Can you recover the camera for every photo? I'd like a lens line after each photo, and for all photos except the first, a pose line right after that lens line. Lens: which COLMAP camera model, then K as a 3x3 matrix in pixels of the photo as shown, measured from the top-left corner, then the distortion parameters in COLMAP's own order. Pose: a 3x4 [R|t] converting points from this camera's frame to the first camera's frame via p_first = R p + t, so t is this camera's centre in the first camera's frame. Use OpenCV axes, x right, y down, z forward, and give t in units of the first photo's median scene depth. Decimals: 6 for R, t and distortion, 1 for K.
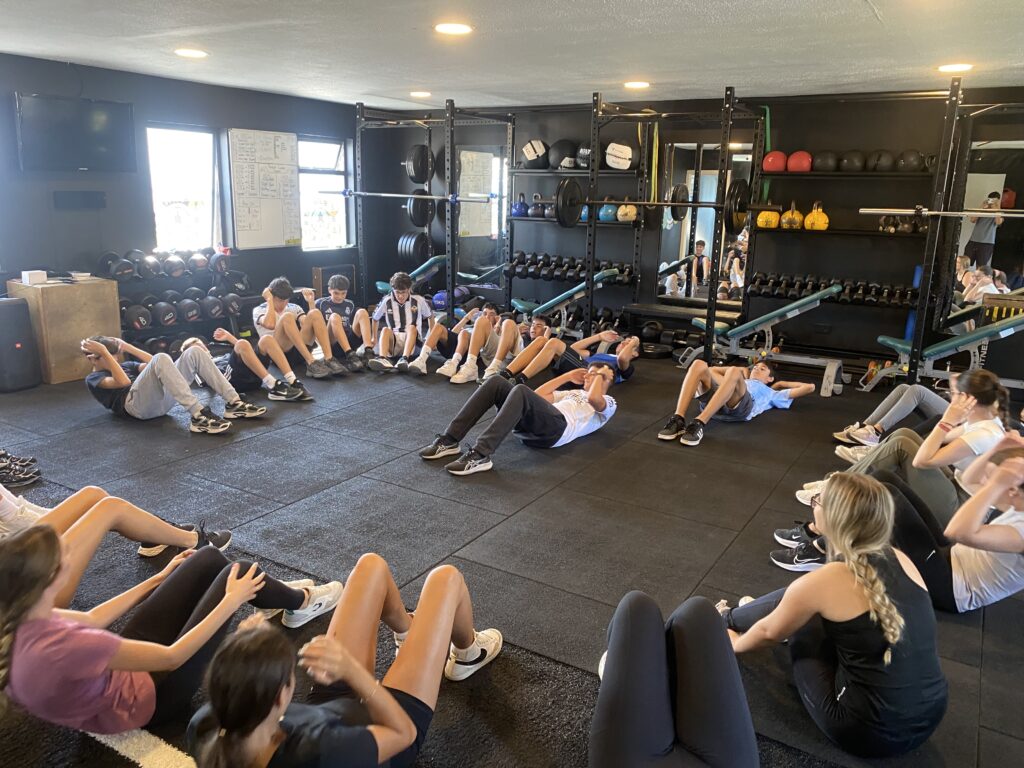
lens RADIAL K [[776.3, 0, 504.5], [0, 776.3, 378.1], [0, 0, 1]] dist [0.032362, -0.032263]
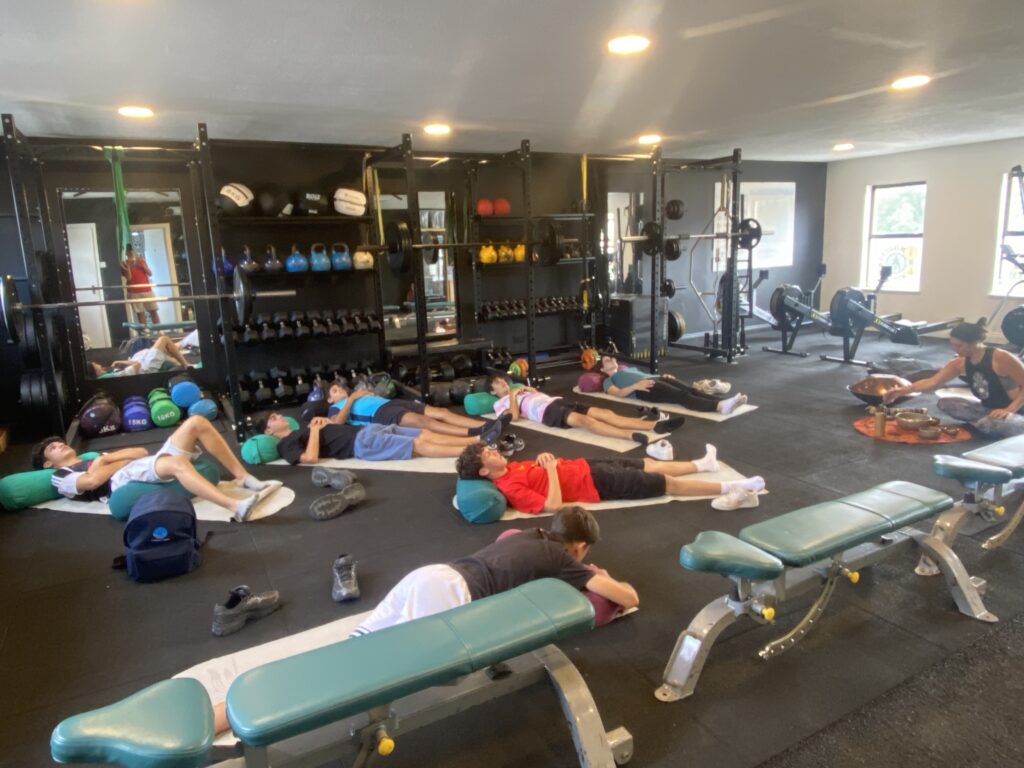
lens RADIAL K [[713.6, 0, 516.9], [0, 713.6, 384.8], [0, 0, 1]] dist [0.061874, 0.001958]
pose [[0.462160, -0.218986, 0.859333, -0.611058], [0.246497, 0.962566, 0.112724, -0.126693], [-0.851850, 0.159727, 0.498838, 0.452361]]
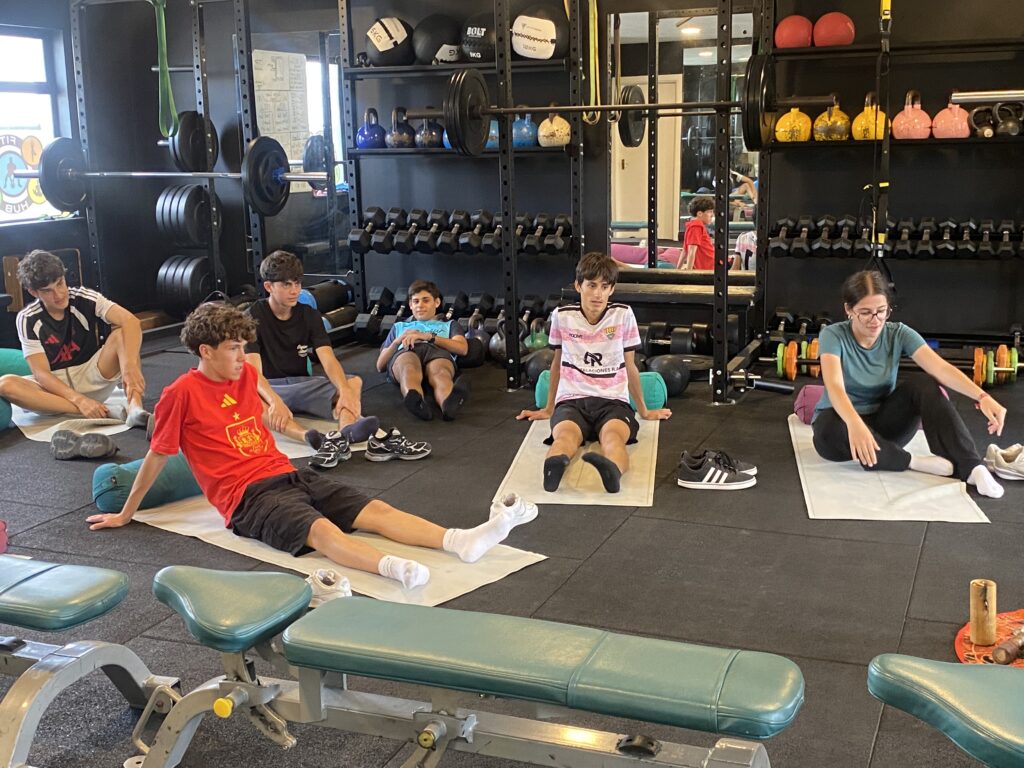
lens RADIAL K [[1214.9, 0, 498.6], [0, 1214.9, 382.7], [0, 0, 1]] dist [0.031888, 0.000000]
pose [[0.986580, -0.075969, 0.144530, -0.036378], [0.081275, 0.996205, -0.031157, 0.003906], [-0.141614, 0.042486, 0.989010, 0.106507]]
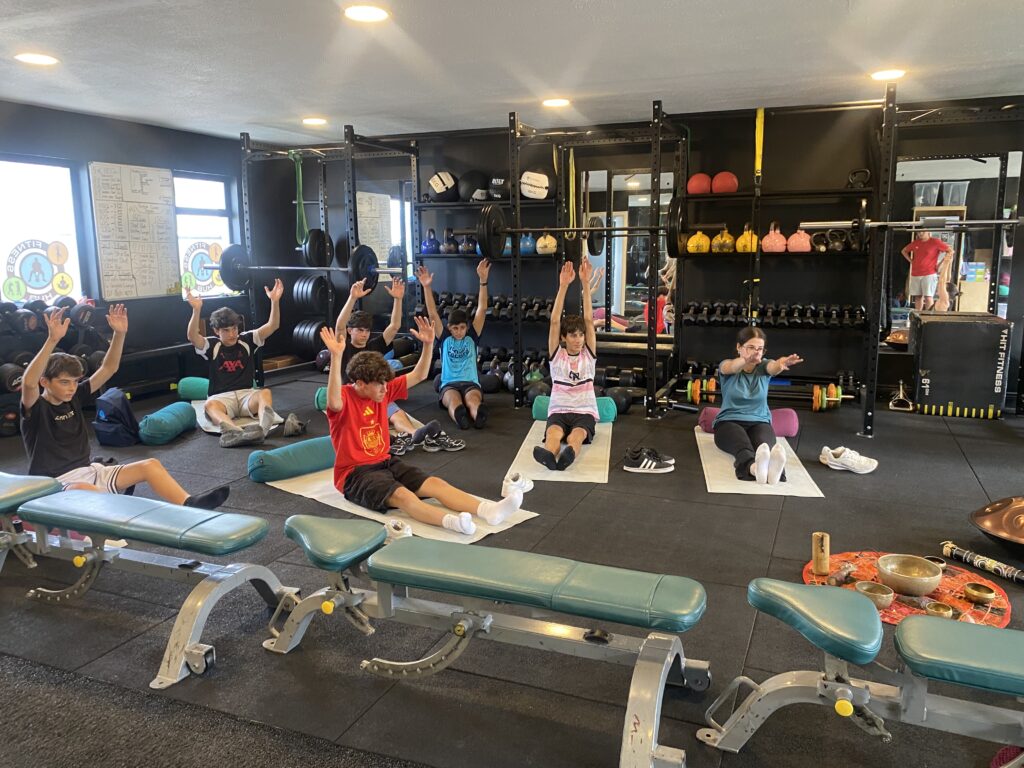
lens RADIAL K [[772.4, 0, 506.7], [0, 772.4, 379.3], [0, 0, 1]] dist [0.043543, -0.062317]
pose [[0.987960, -0.056700, 0.143946, -0.036446], [0.066679, 0.995624, -0.065469, 0.006828], [-0.139604, 0.074279, 0.987417, 0.110954]]
